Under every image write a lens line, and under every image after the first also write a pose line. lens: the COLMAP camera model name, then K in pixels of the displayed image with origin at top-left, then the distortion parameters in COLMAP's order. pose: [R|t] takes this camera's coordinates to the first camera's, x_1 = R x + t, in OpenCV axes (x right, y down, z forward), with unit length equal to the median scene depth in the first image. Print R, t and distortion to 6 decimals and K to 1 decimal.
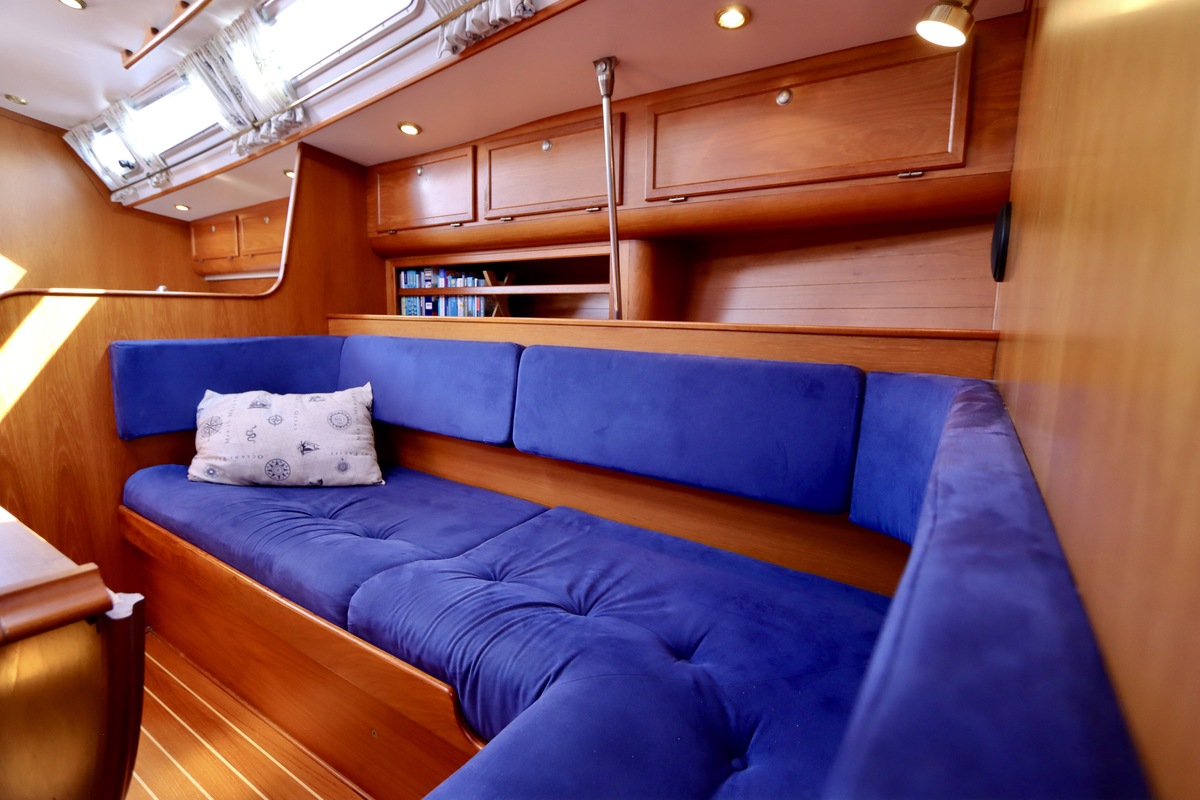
lens RADIAL K [[565.9, 0, 595.7], [0, 565.9, 396.9], [0, 0, 1]] dist [-0.019485, 0.002279]
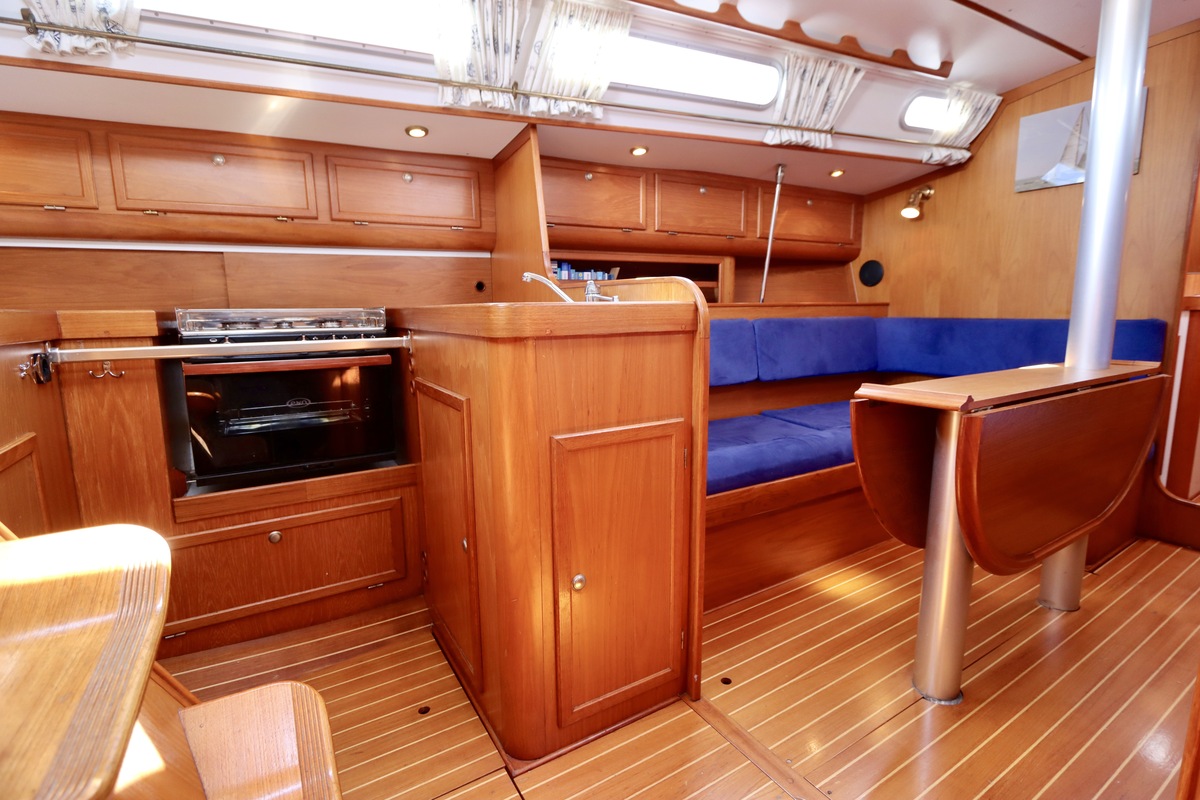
lens RADIAL K [[565.9, 0, 595.7], [0, 565.9, 396.9], [0, 0, 1]] dist [-0.019485, 0.002279]
pose [[0.428027, -0.162188, 0.889094, -1.466058], [0.144639, 0.983379, 0.109755, -0.093544], [-0.892117, 0.081619, 0.444371, 0.549438]]
